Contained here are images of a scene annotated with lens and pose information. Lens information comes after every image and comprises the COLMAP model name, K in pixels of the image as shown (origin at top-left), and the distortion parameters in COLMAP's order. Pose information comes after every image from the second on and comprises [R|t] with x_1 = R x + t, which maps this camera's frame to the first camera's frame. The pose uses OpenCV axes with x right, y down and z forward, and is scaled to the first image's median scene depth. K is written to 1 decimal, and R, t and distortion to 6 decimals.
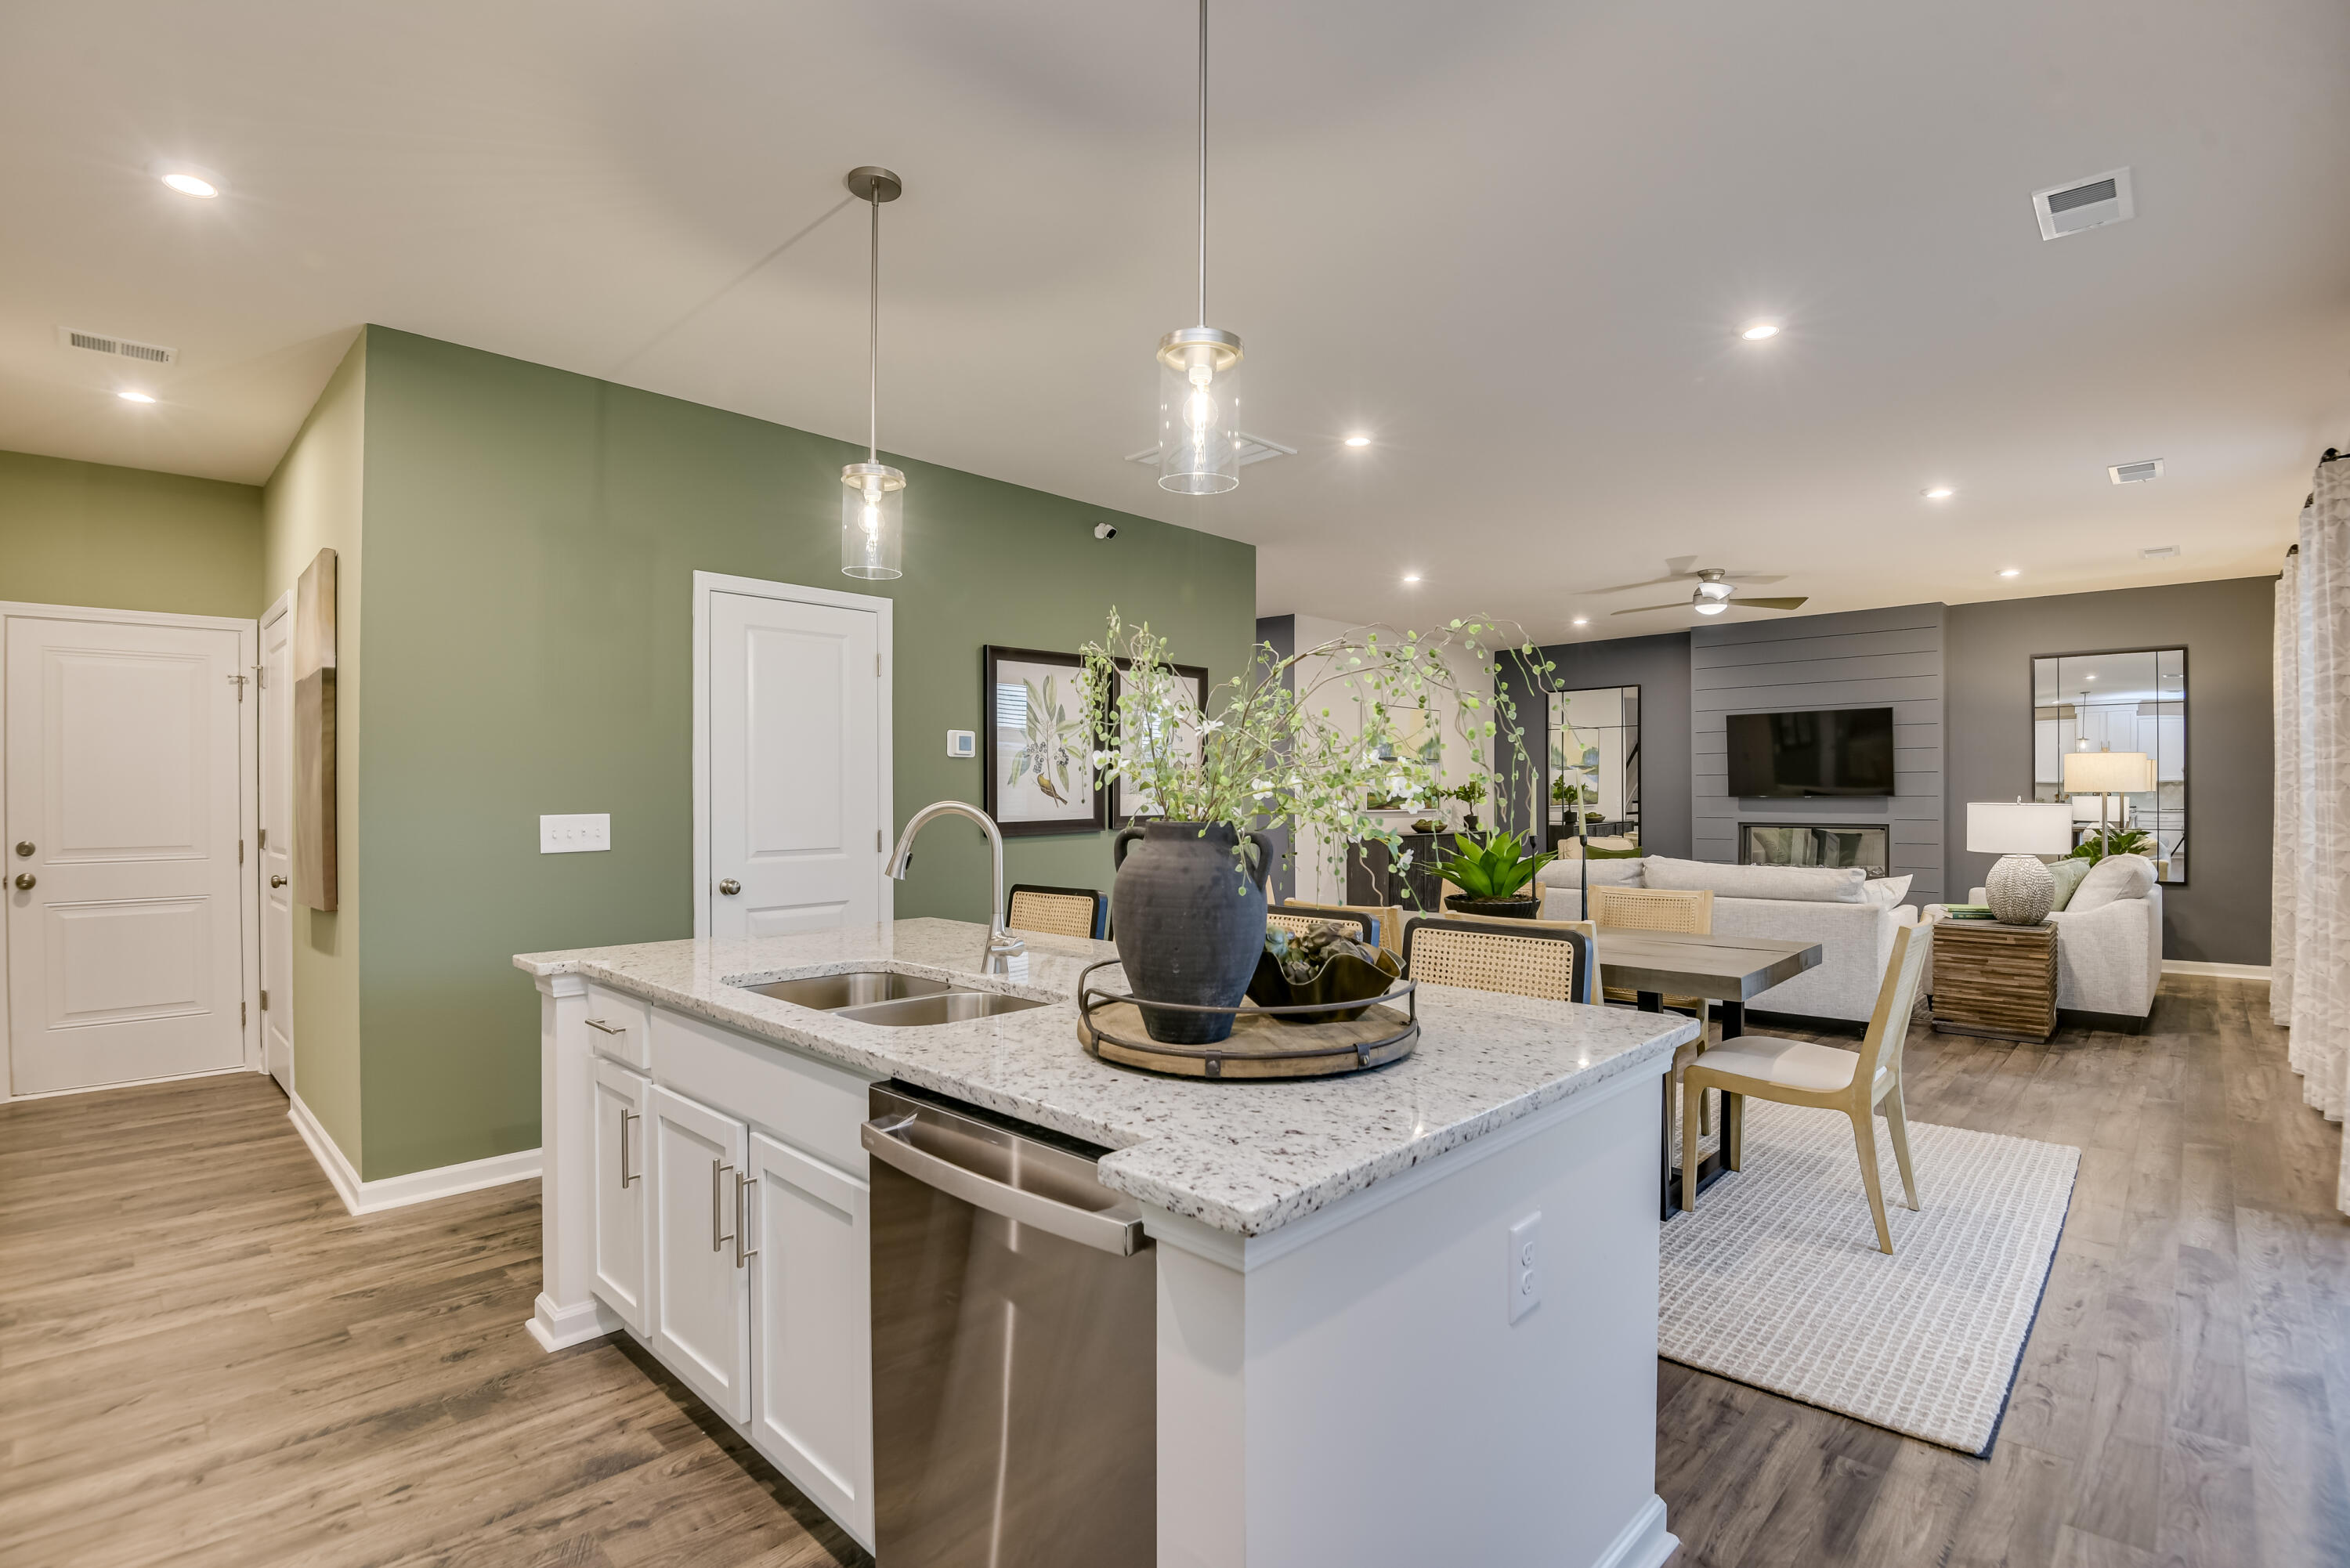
lens RADIAL K [[1093.9, 0, 1181.1], [0, 1093.9, 790.7], [0, 0, 1]] dist [-0.002693, -0.017384]
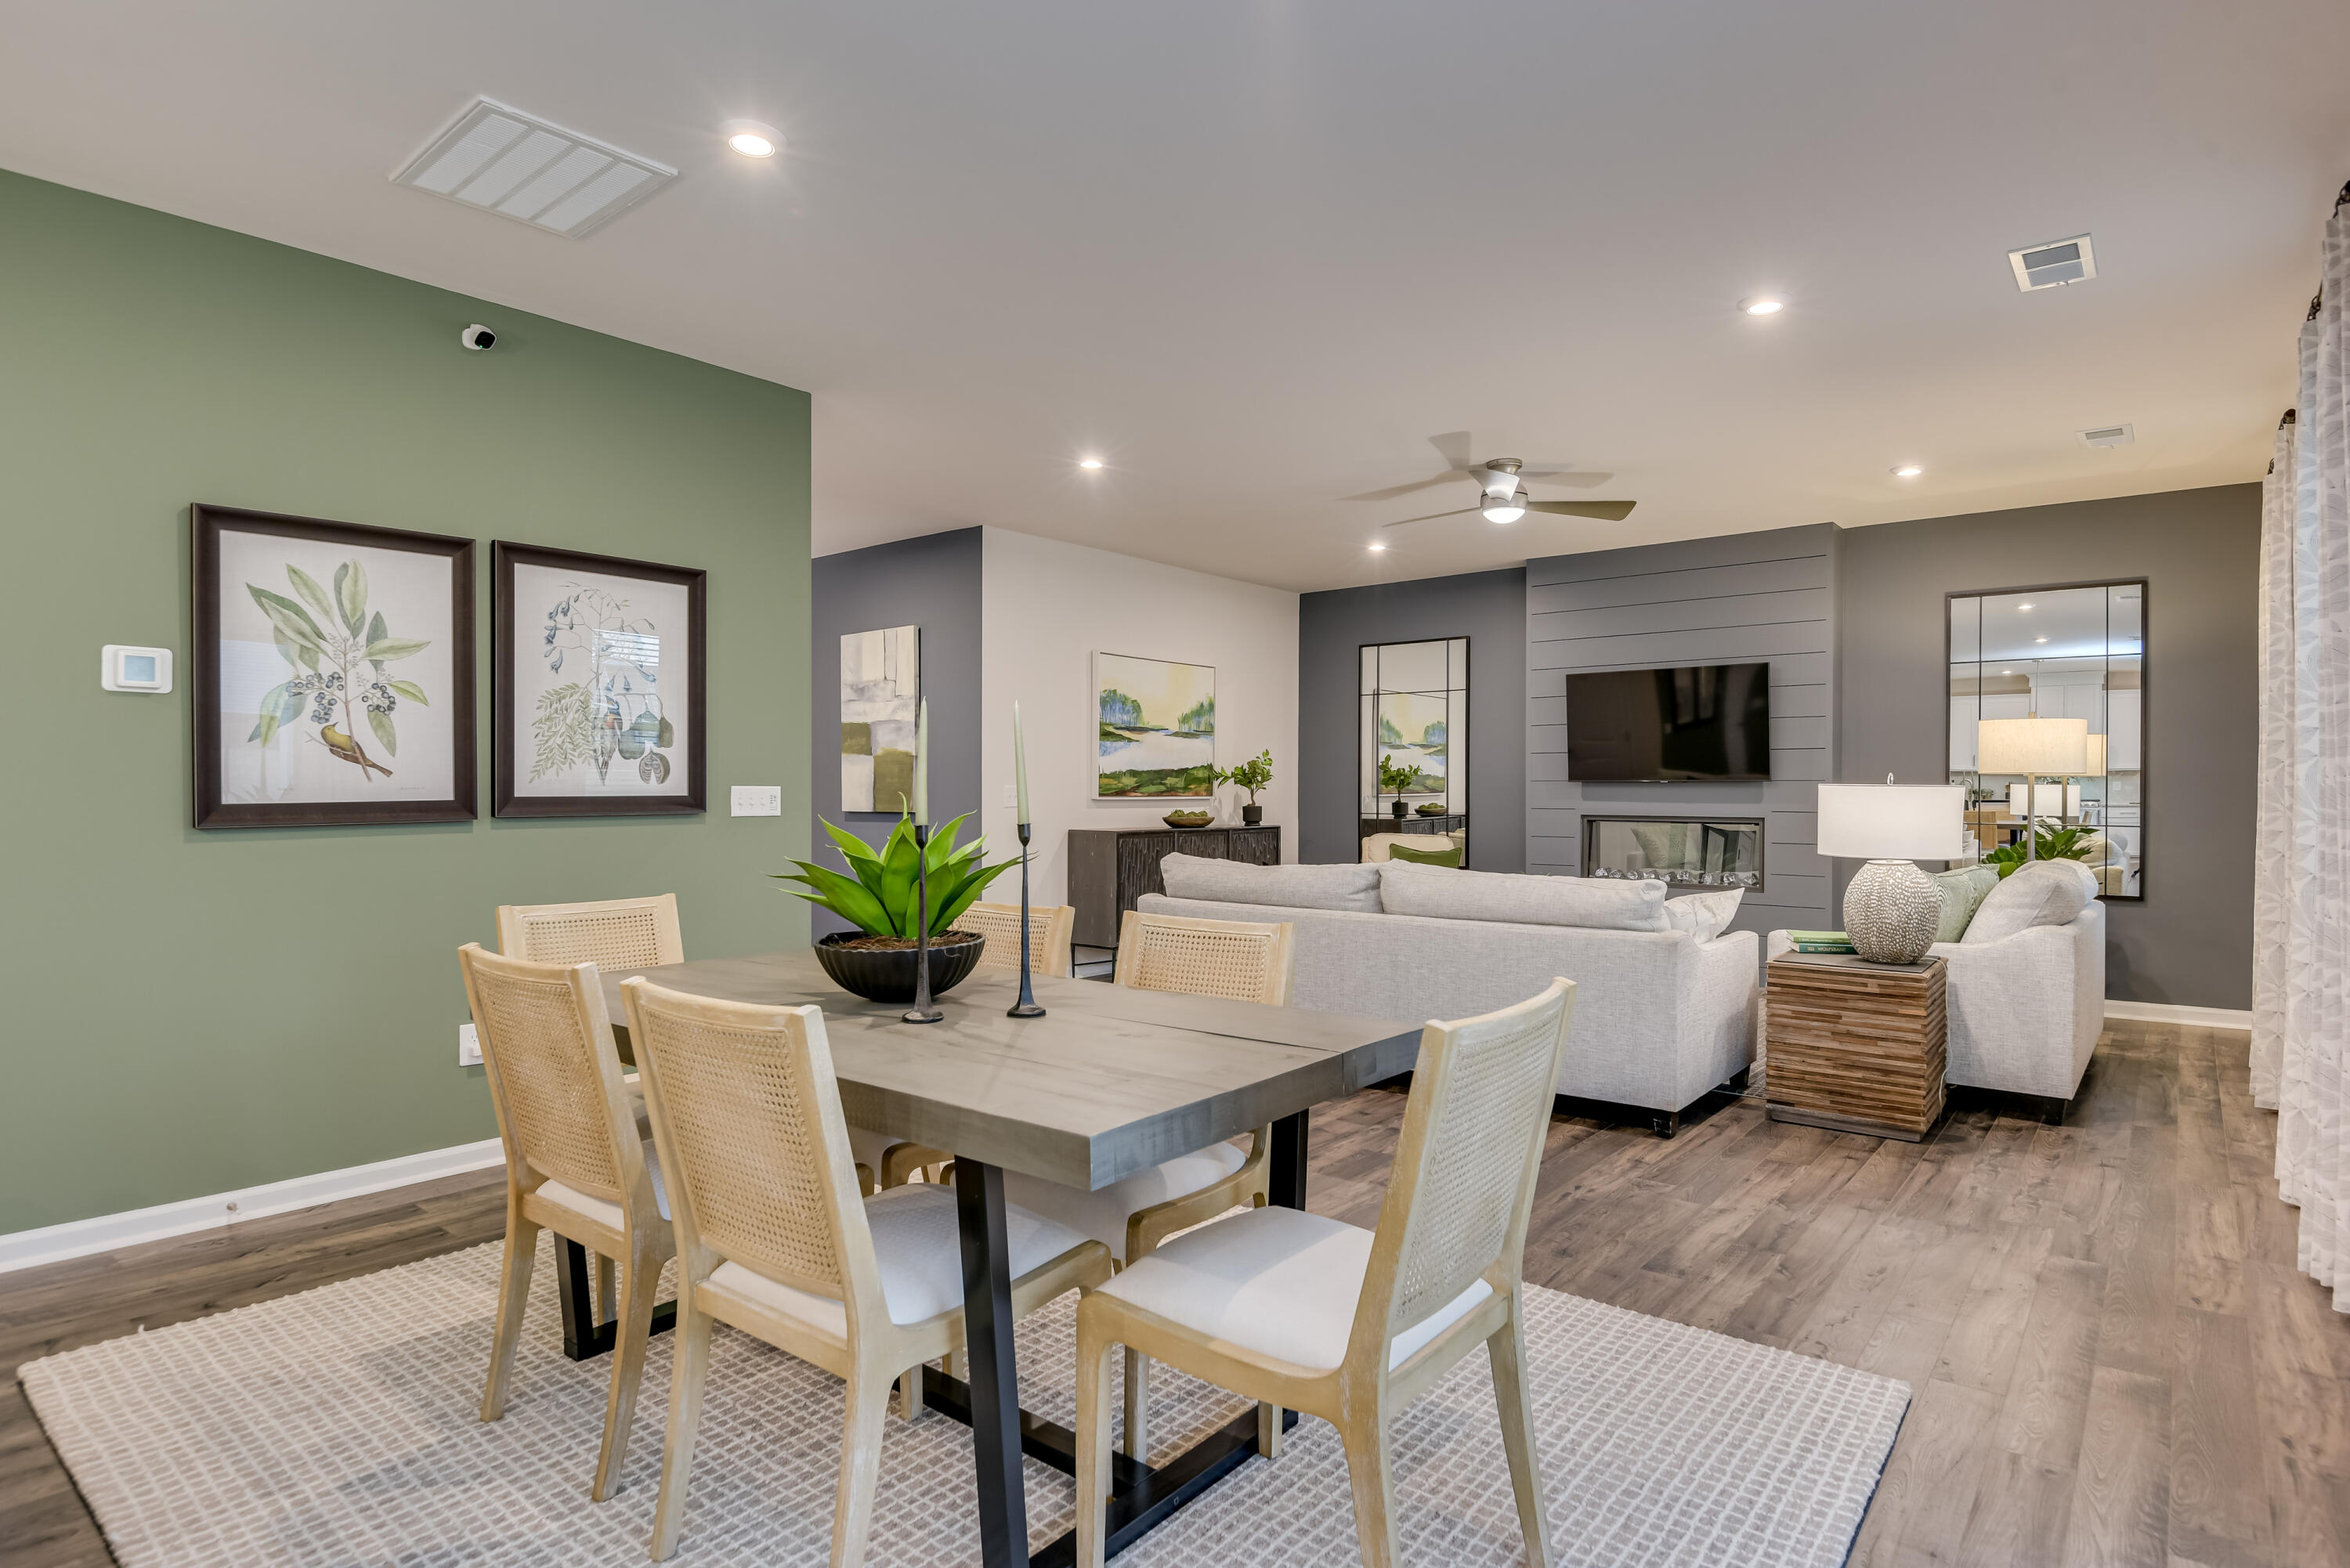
lens RADIAL K [[1242.9, 0, 1168.2], [0, 1242.9, 790.3], [0, 0, 1]] dist [0.011522, -0.022854]
pose [[0.997398, 0.005154, 0.071902, 0.260648], [-0.005606, 0.999966, 0.006084, 0.012961], [-0.071868, -0.006472, 0.997393, 0.251738]]
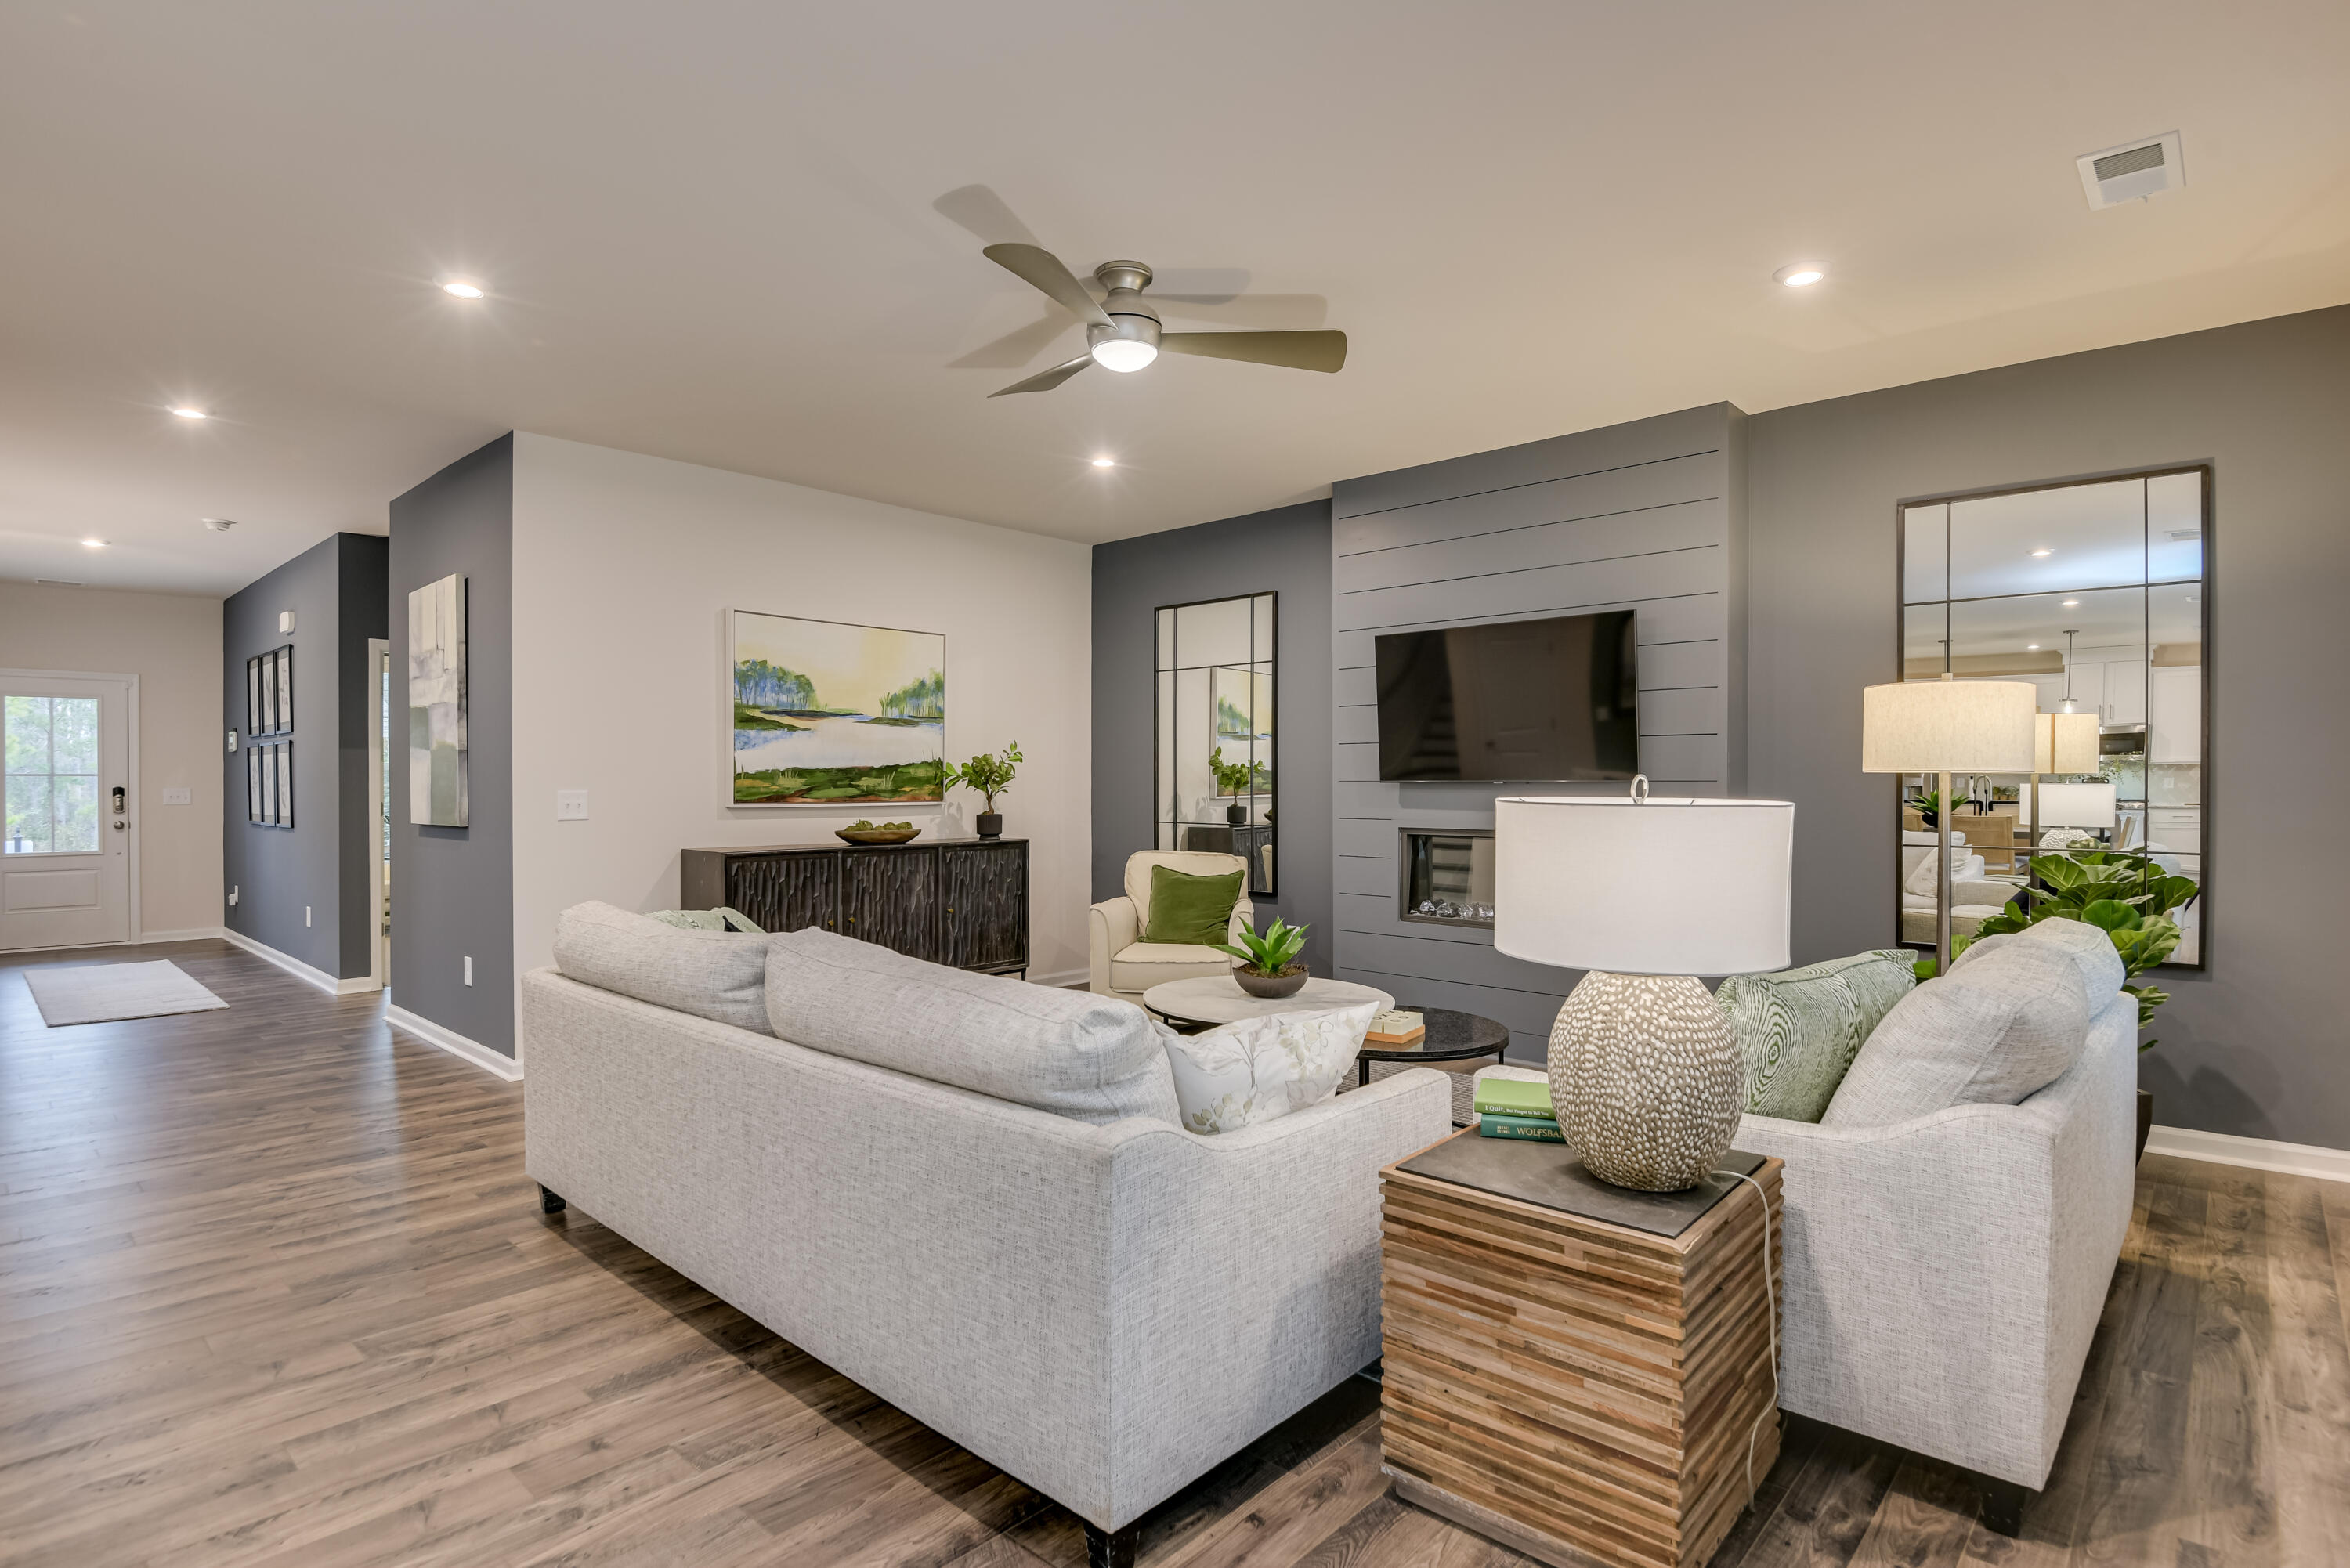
lens RADIAL K [[1186.9, 0, 1142.3], [0, 1186.9, 788.1], [0, 0, 1]] dist [0.000432, -0.019337]
pose [[0.999986, 0.003571, 0.003937, 0.612821], [-0.003606, 0.999954, 0.008876, 0.005940], [-0.003905, -0.008890, 0.999953, 0.642974]]
